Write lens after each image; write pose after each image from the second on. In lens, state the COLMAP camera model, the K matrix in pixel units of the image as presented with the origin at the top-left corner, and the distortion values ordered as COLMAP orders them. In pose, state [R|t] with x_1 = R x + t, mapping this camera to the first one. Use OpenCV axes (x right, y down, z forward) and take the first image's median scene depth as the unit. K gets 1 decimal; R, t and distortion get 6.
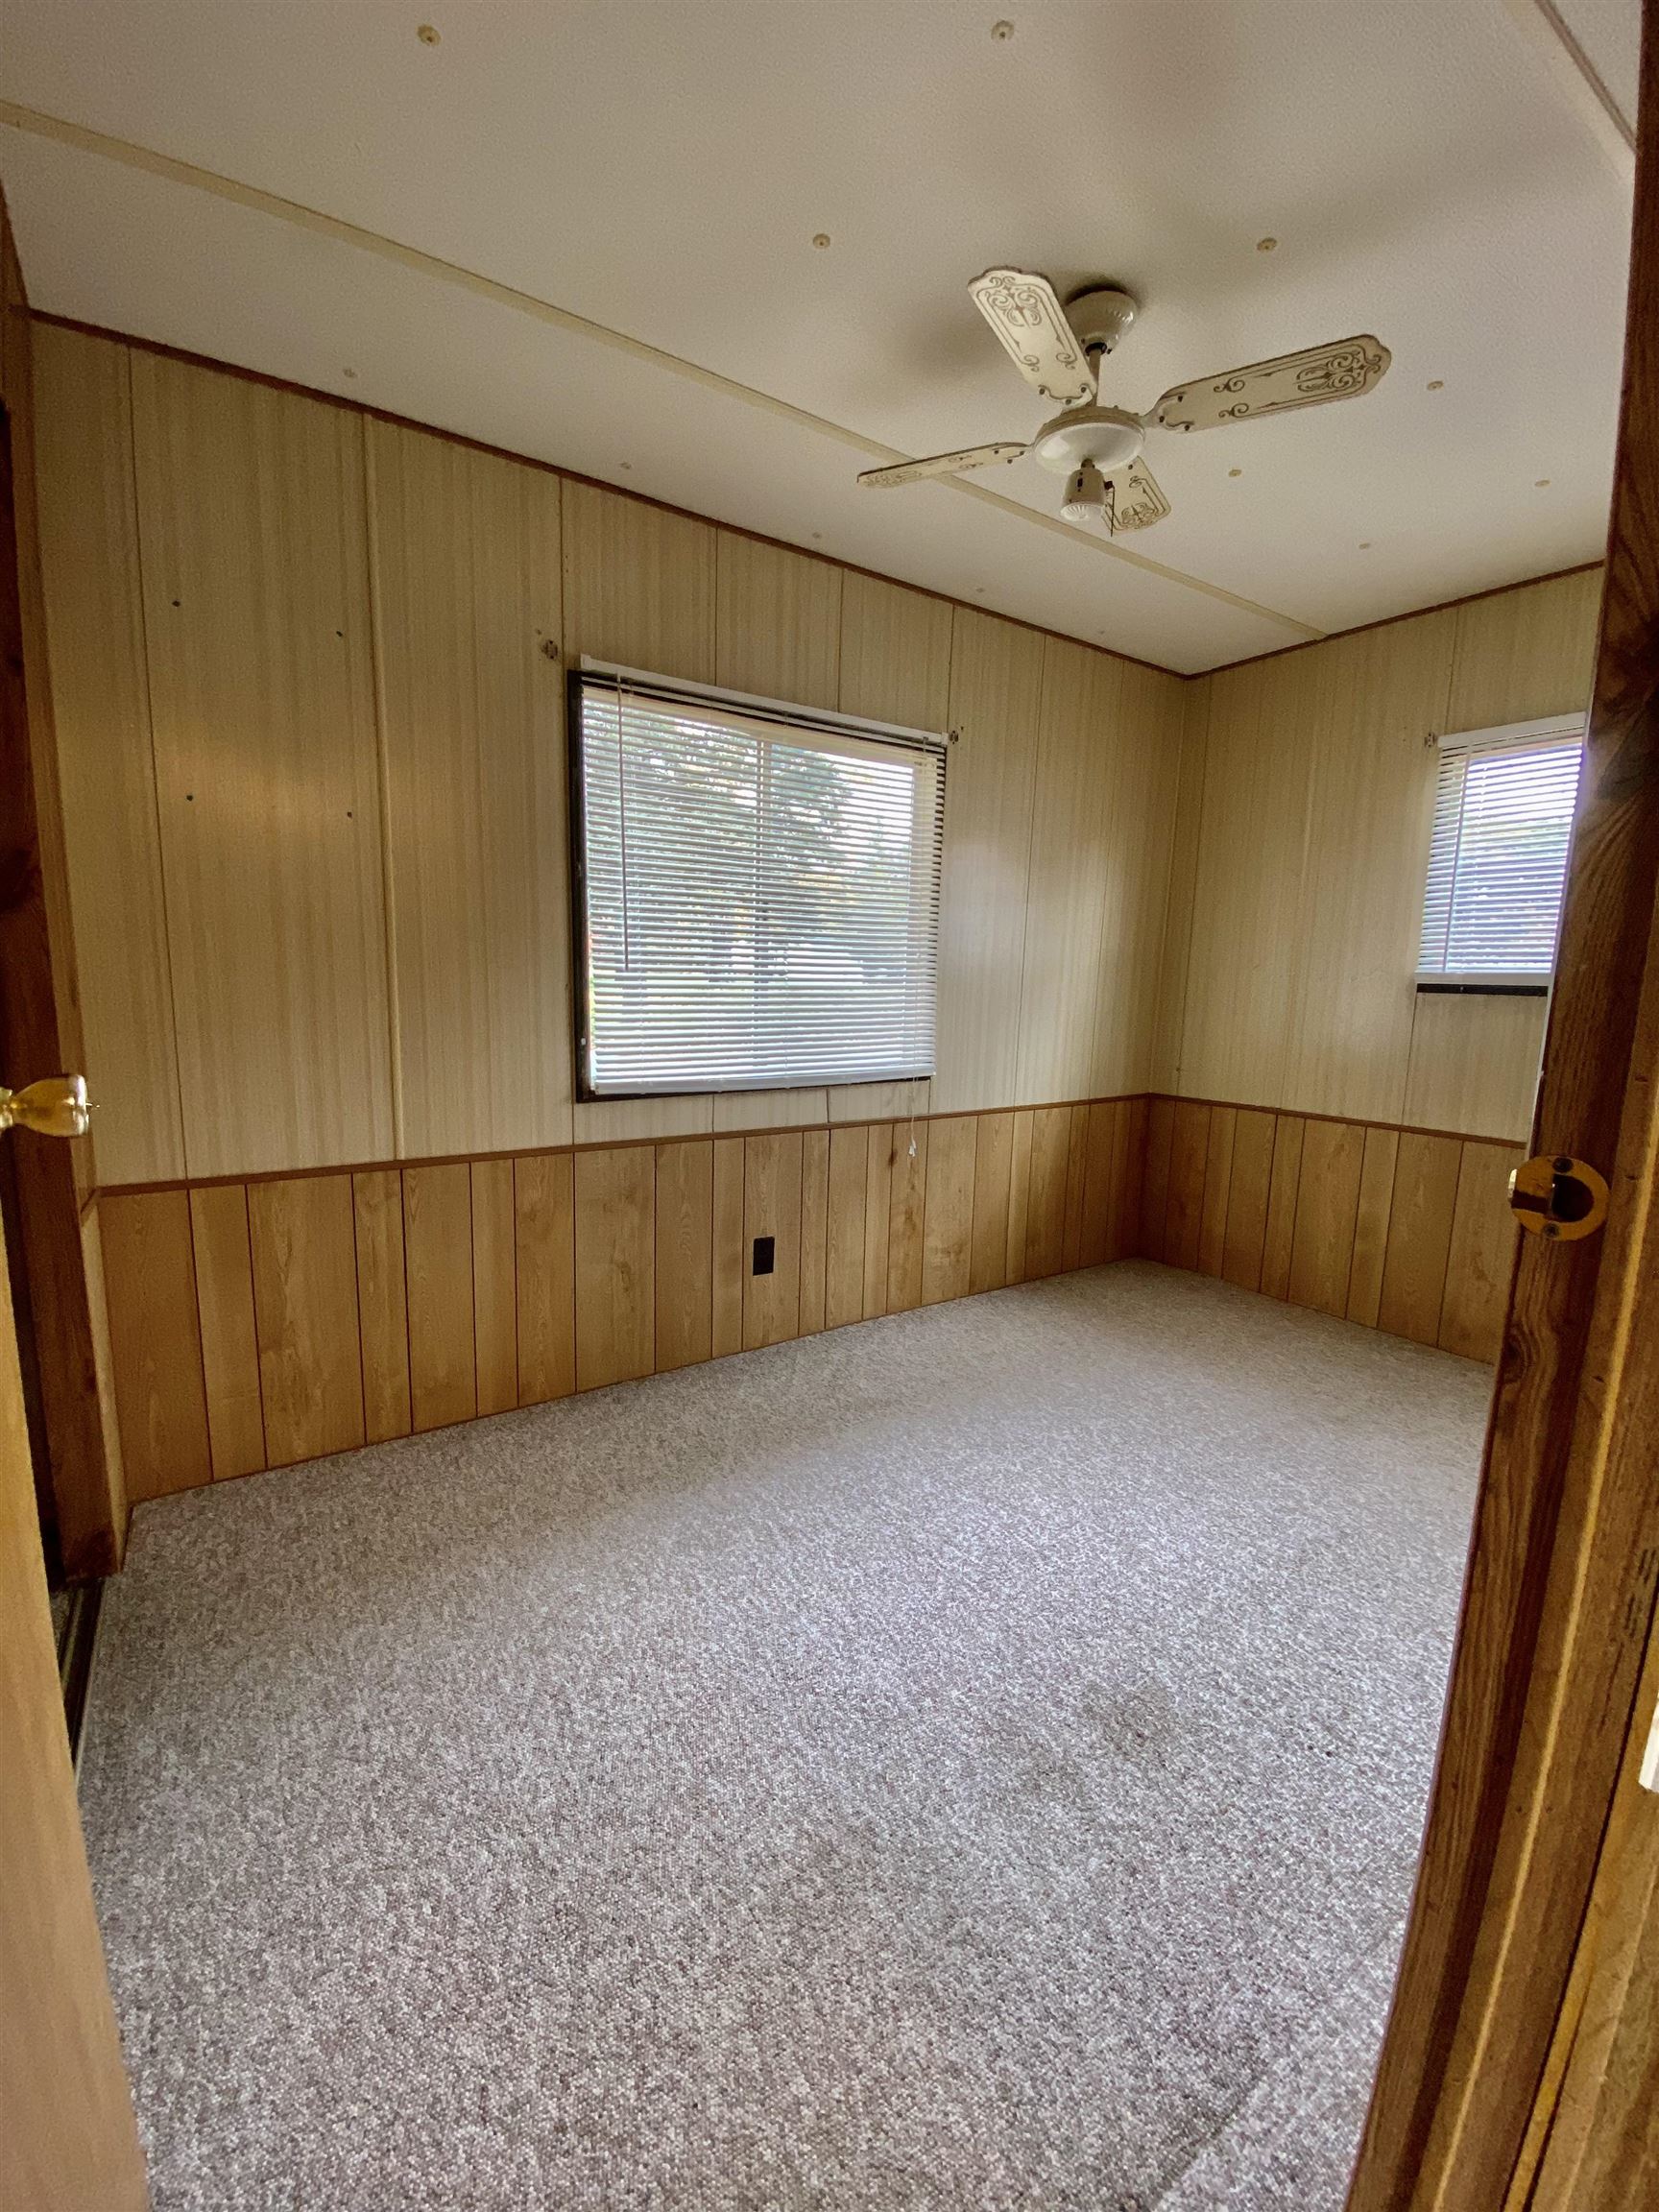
lens RADIAL K [[903.1, 0, 833.5], [0, 903.1, 1124.4], [0, 0, 1]] dist [0.003911, -0.012569]
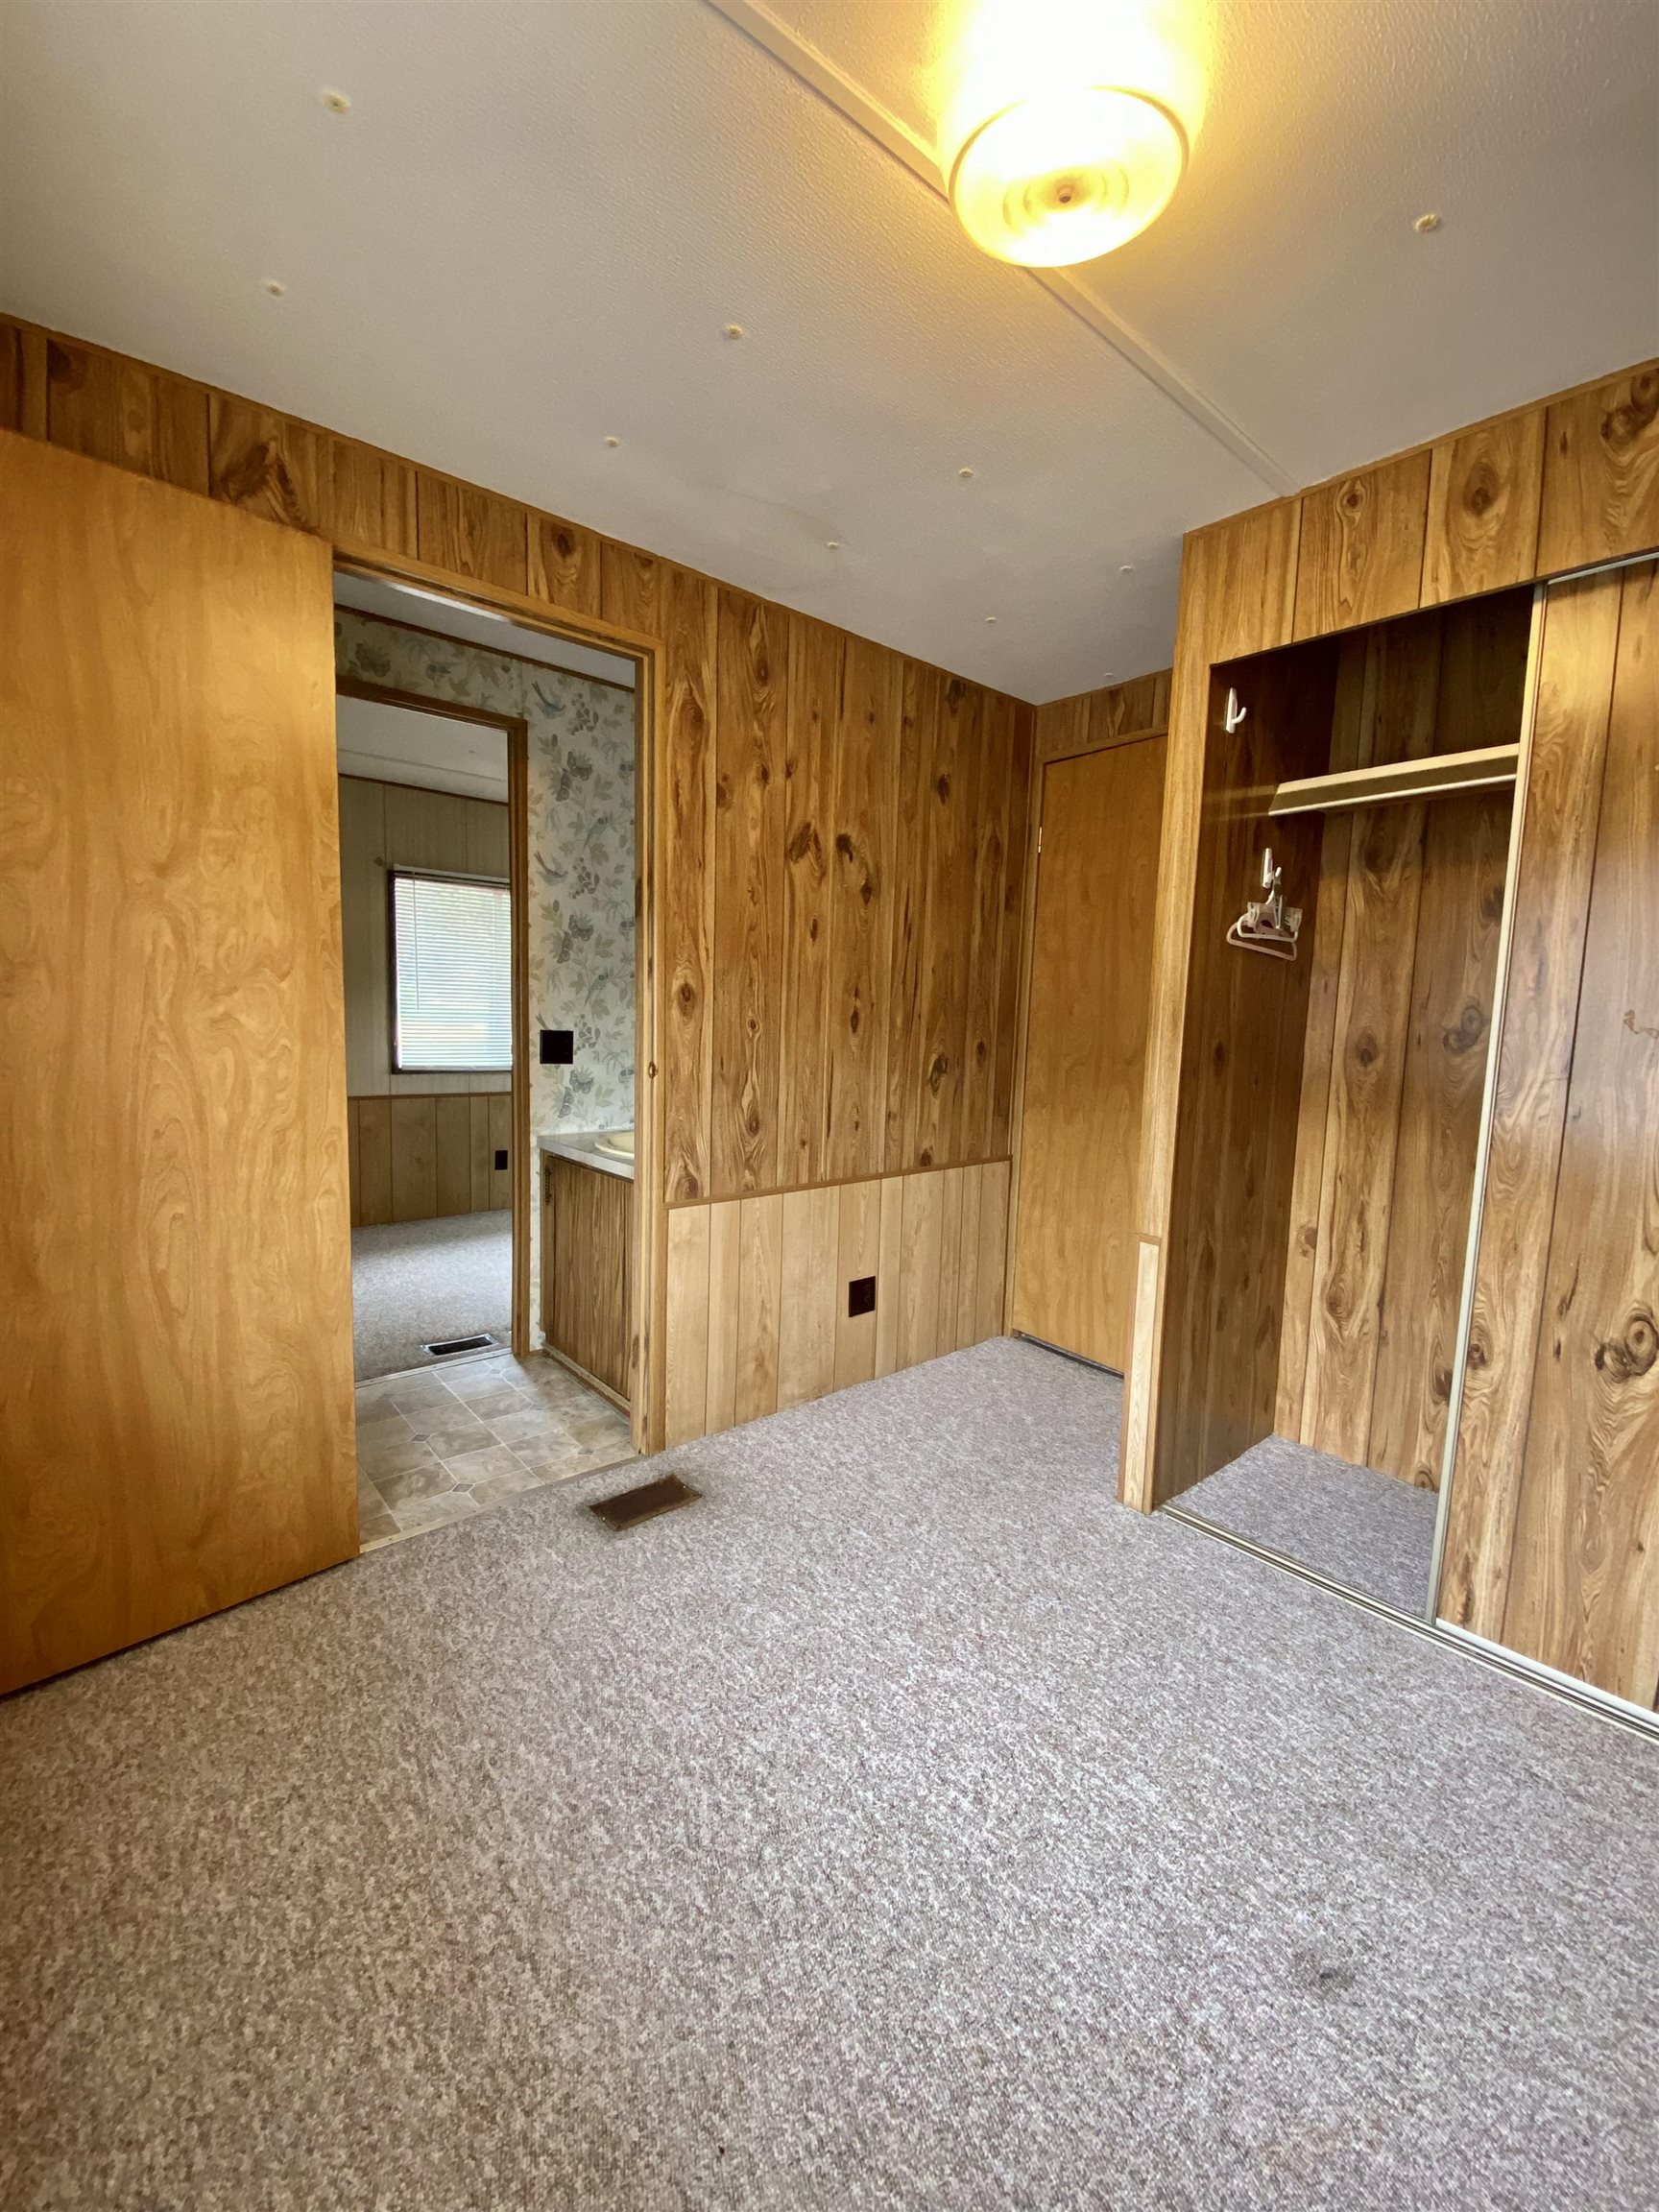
lens RADIAL K [[903.1, 0, 848.4], [0, 903.1, 1117.8], [0, 0, 1]] dist [0.003911, -0.012569]
pose [[0.991622, -0.009539, 0.128821, 0.490732], [0.015127, 0.998983, -0.042469, 0.183739], [-0.128285, 0.044062, 0.990758, -1.190335]]
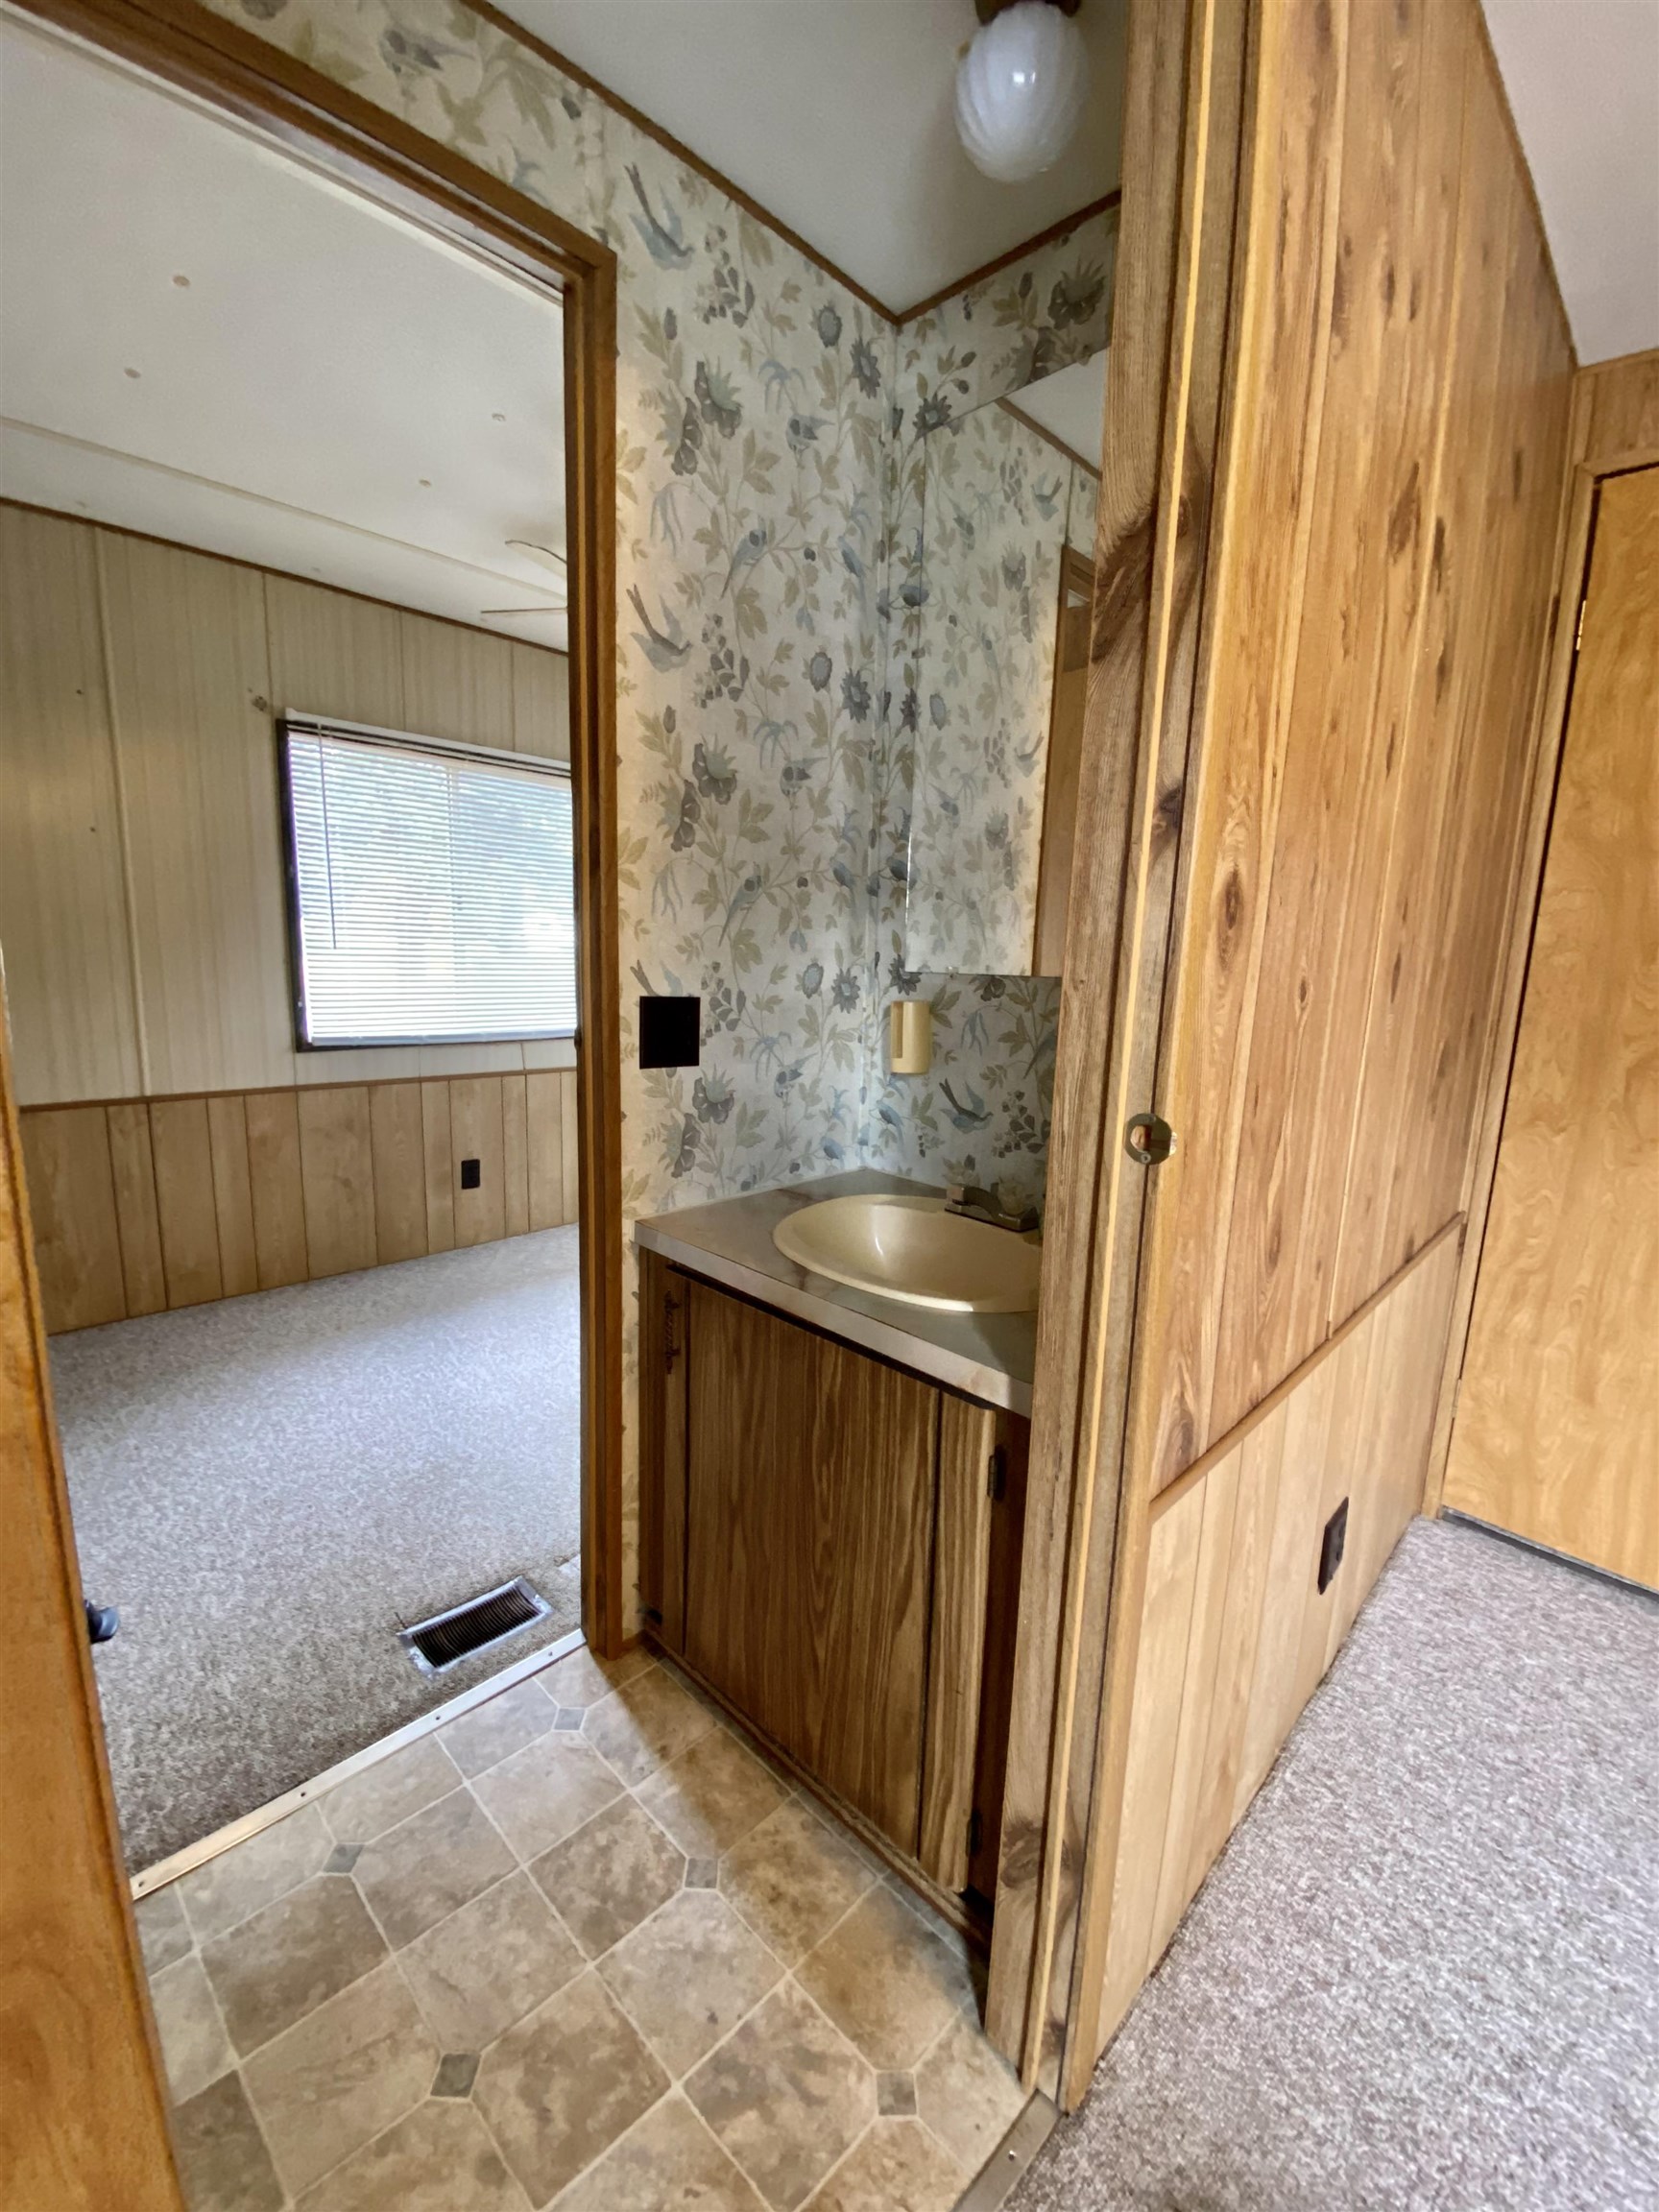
lens RADIAL K [[903.1, 0, 832.4], [0, 903.1, 1114.1], [0, 0, 1]] dist [0.003911, -0.012569]
pose [[0.979226, -0.032770, 0.200107, 0.212653], [0.029124, 0.999352, 0.021138, 0.060968], [-0.200670, -0.014871, 0.979546, -0.441446]]
